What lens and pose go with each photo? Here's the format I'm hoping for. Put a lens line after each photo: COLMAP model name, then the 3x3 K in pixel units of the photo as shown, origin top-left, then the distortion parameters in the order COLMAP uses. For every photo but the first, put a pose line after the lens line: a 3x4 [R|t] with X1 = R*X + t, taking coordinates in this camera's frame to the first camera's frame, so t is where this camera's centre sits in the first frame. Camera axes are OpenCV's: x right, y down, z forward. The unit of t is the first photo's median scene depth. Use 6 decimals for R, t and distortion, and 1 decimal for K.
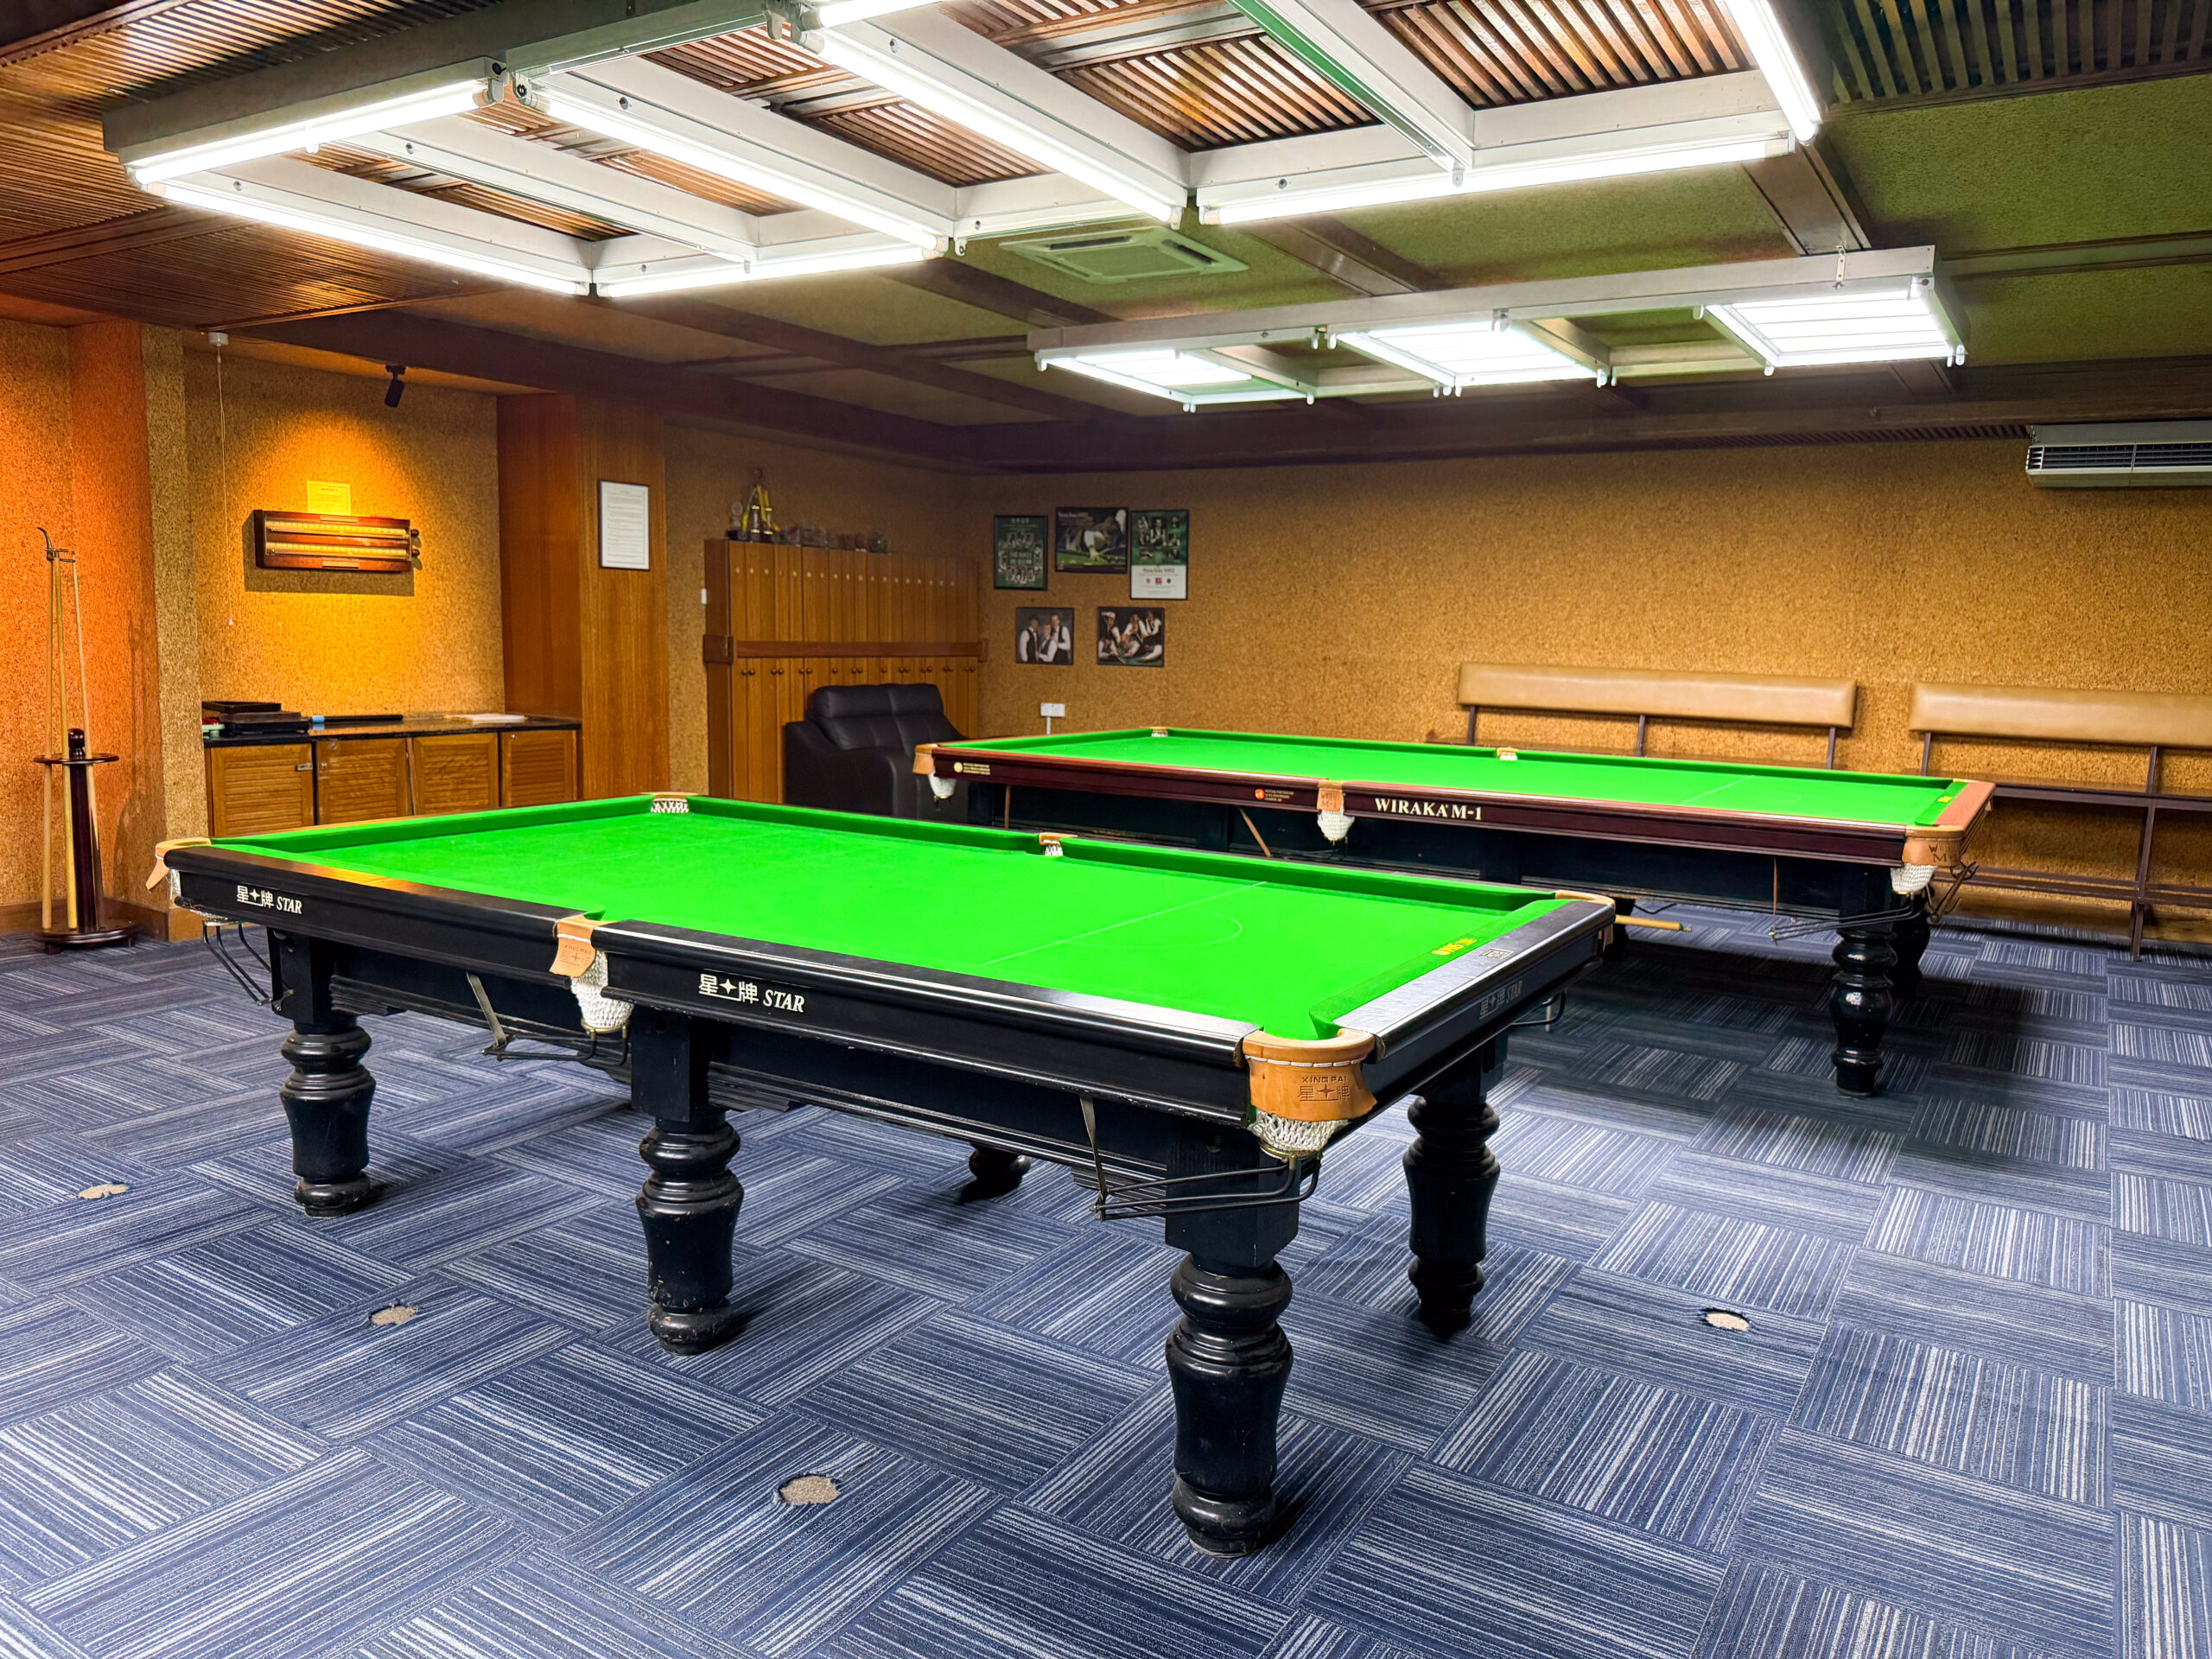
lens RADIAL K [[1553.1, 0, 1106.7], [0, 1553.1, 836.6], [0, 0, 1]] dist [0.035157, -0.049128]
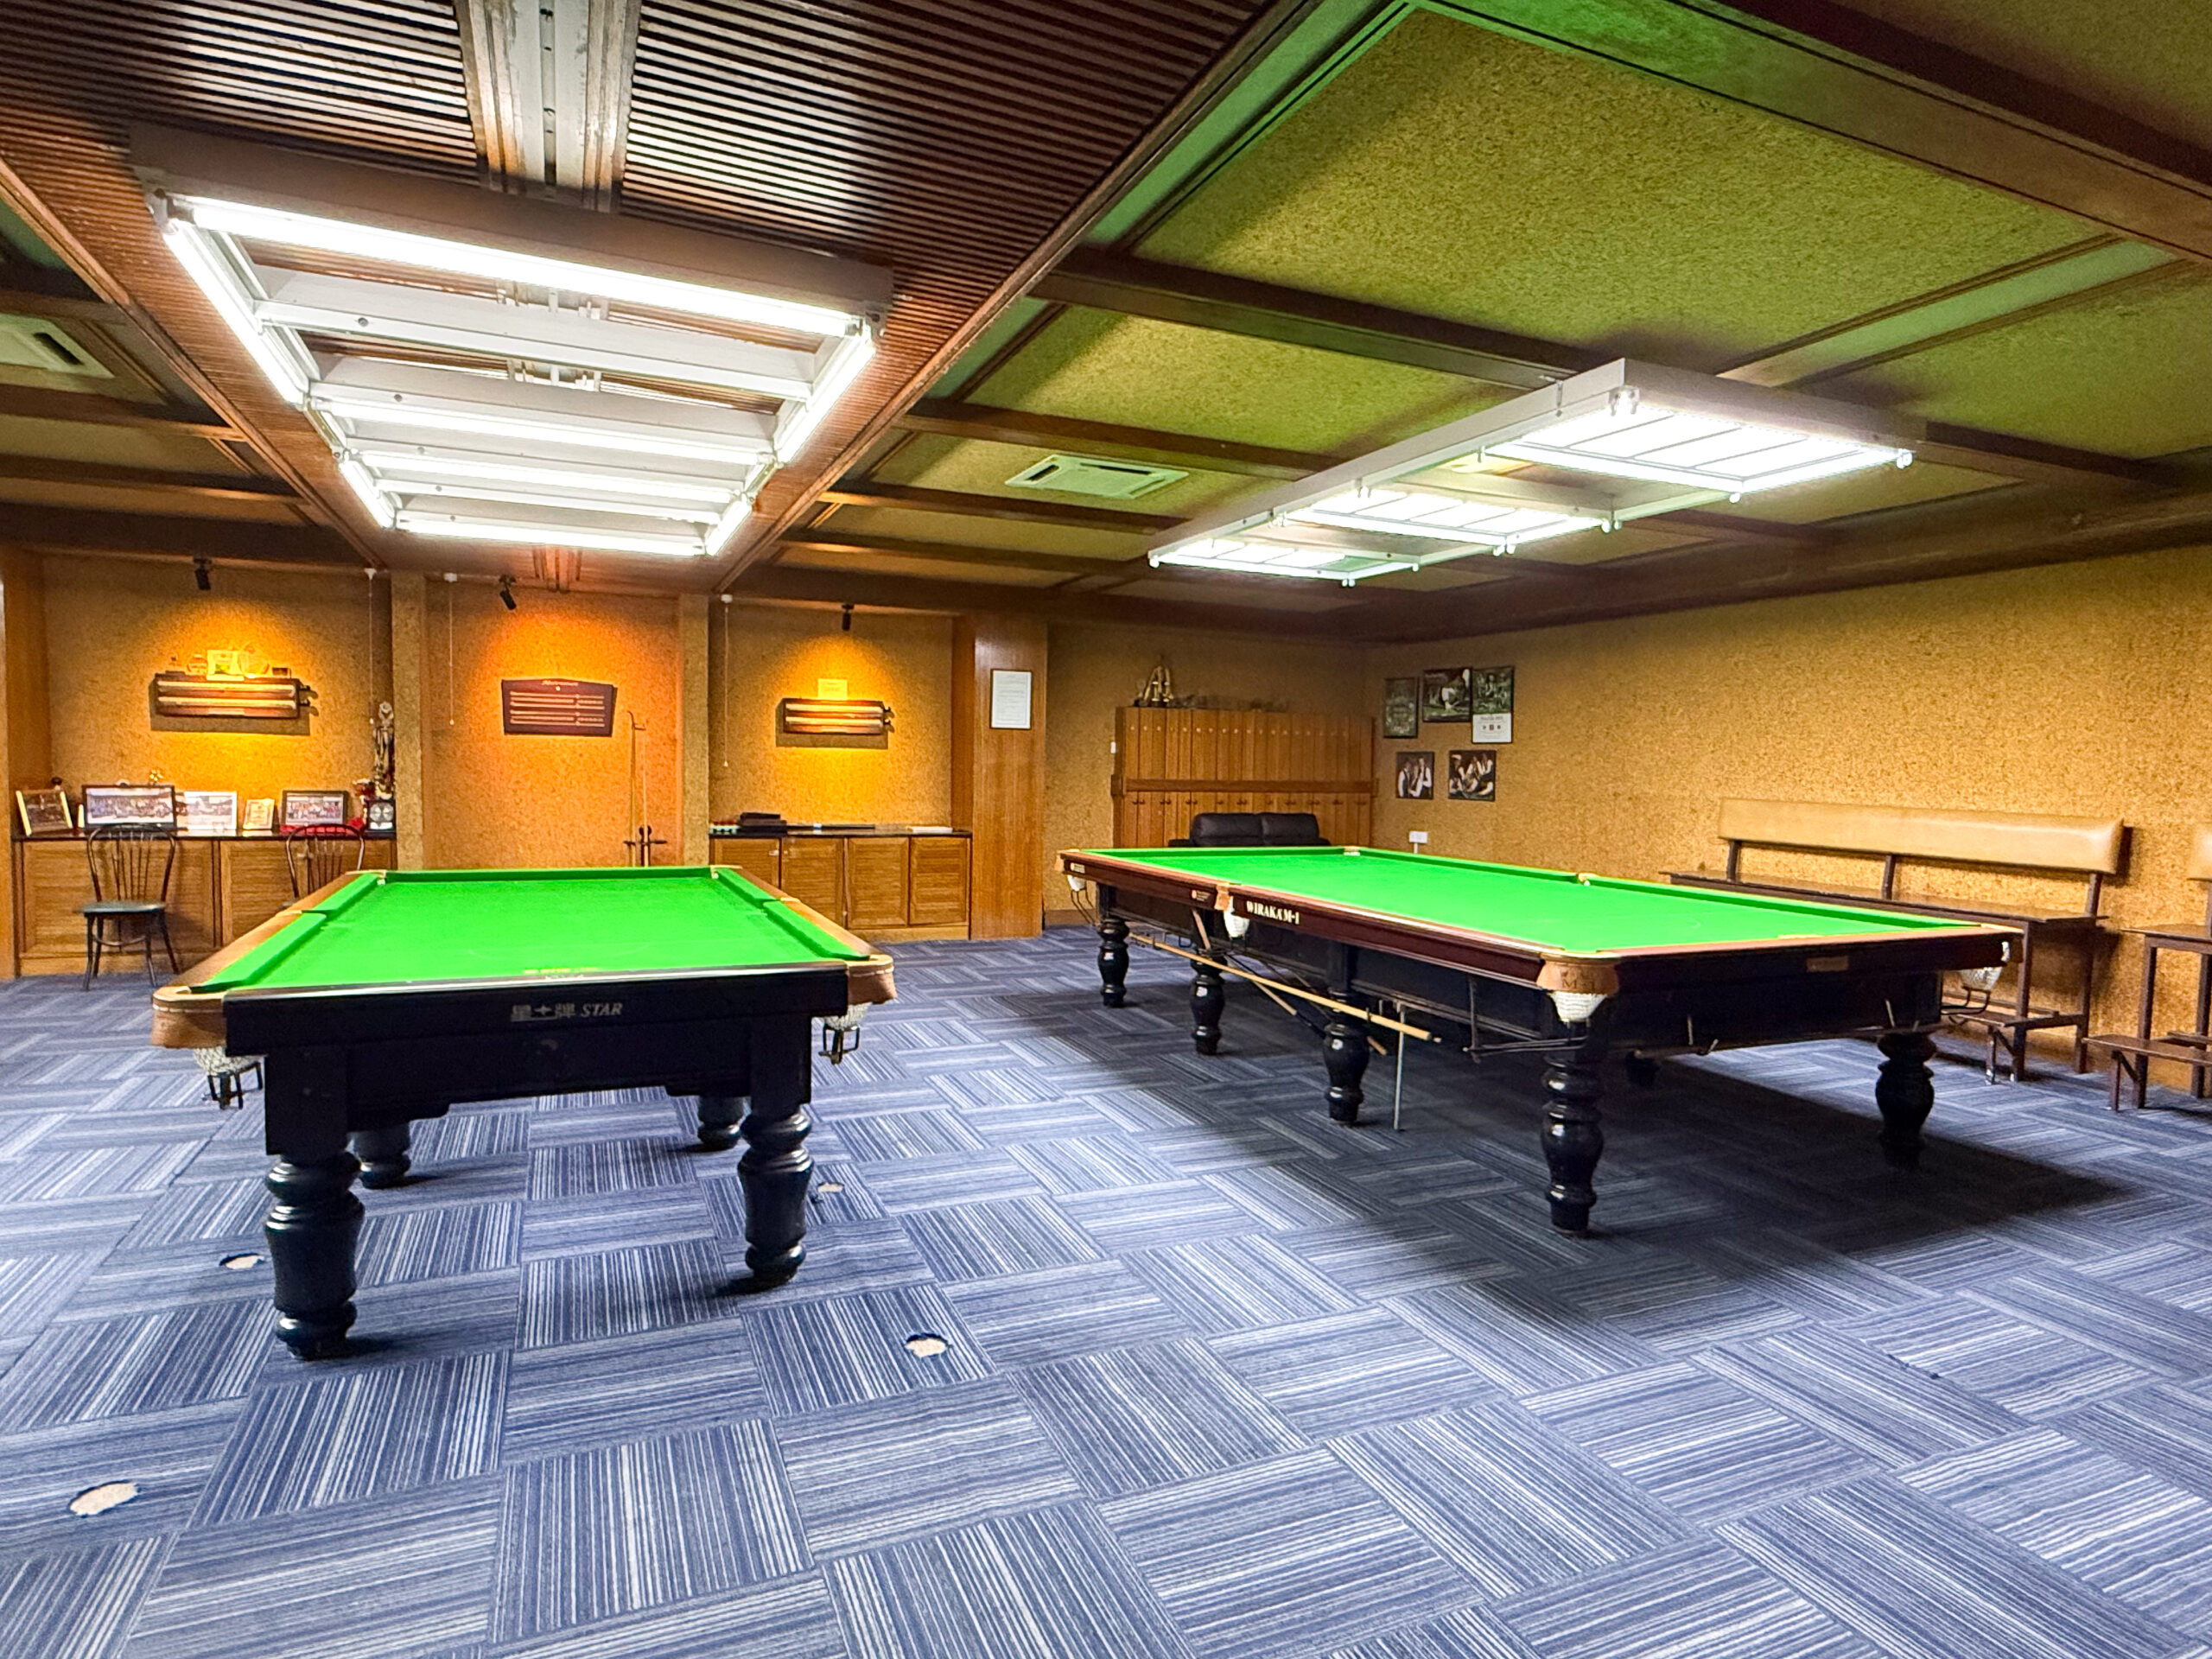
lens RADIAL K [[1219.1, 0, 1116.2], [0, 1219.1, 847.3], [0, 0, 1]] dist [-0.005567, 0.001329]
pose [[0.831158, 0.029306, -0.555264, 0.373377], [-0.072915, 0.995731, -0.056591, -0.004267], [0.551235, 0.087523, 0.829747, 0.116475]]
